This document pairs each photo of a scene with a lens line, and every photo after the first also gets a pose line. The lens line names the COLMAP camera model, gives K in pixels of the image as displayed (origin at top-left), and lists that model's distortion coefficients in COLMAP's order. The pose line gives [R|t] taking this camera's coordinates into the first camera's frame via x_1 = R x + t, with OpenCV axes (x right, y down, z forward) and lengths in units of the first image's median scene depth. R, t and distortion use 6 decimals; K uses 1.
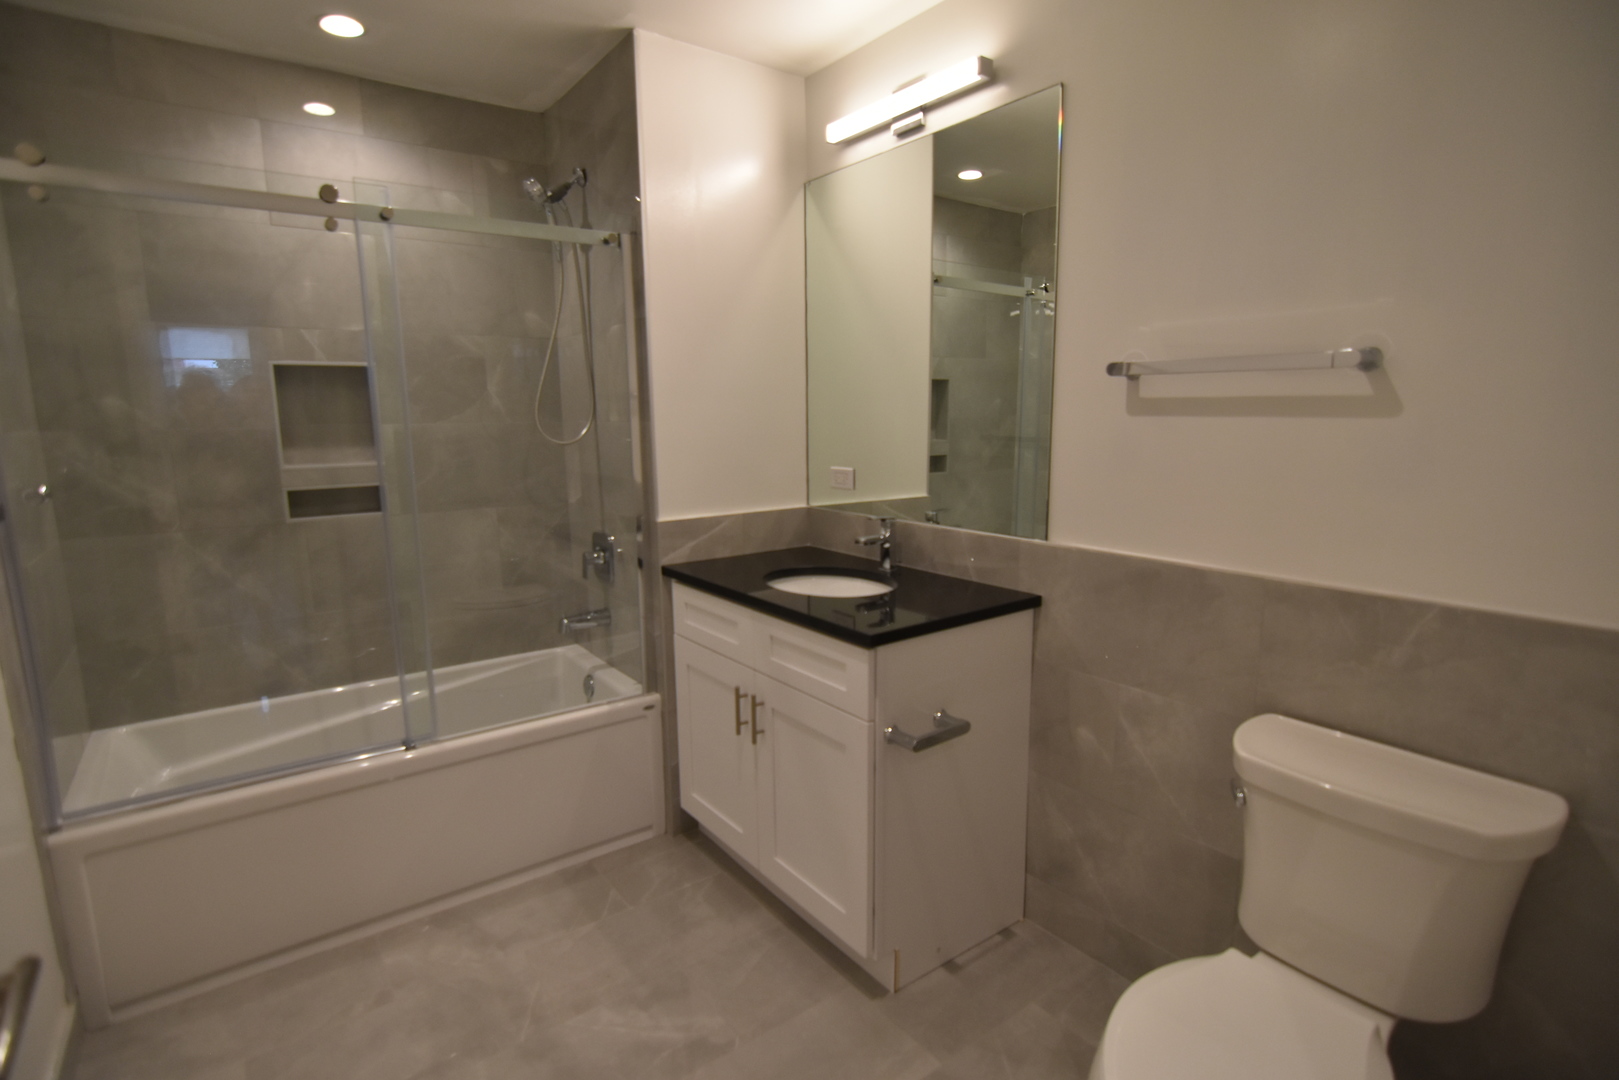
lens RADIAL K [[783.0, 0, 803.5], [0, 783.0, 541.4], [0, 0, 1]] dist [-0.034779, 0.014330]
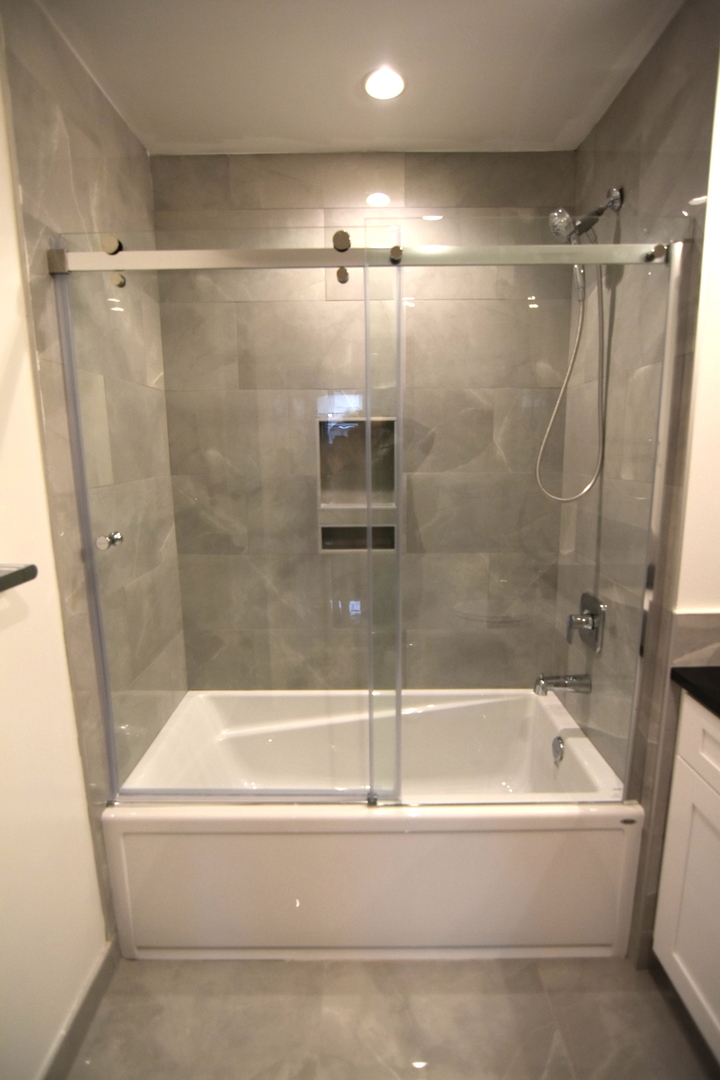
lens RADIAL K [[522.3, 0, 367.7], [0, 522.3, 542.2], [0, 0, 1]] dist [-0.034779, 0.014330]
pose [[0.804225, 0.112364, -0.583607, -0.132341], [-0.098630, 0.993582, 0.055383, -0.090638], [0.586084, 0.013021, 0.810146, 0.374564]]
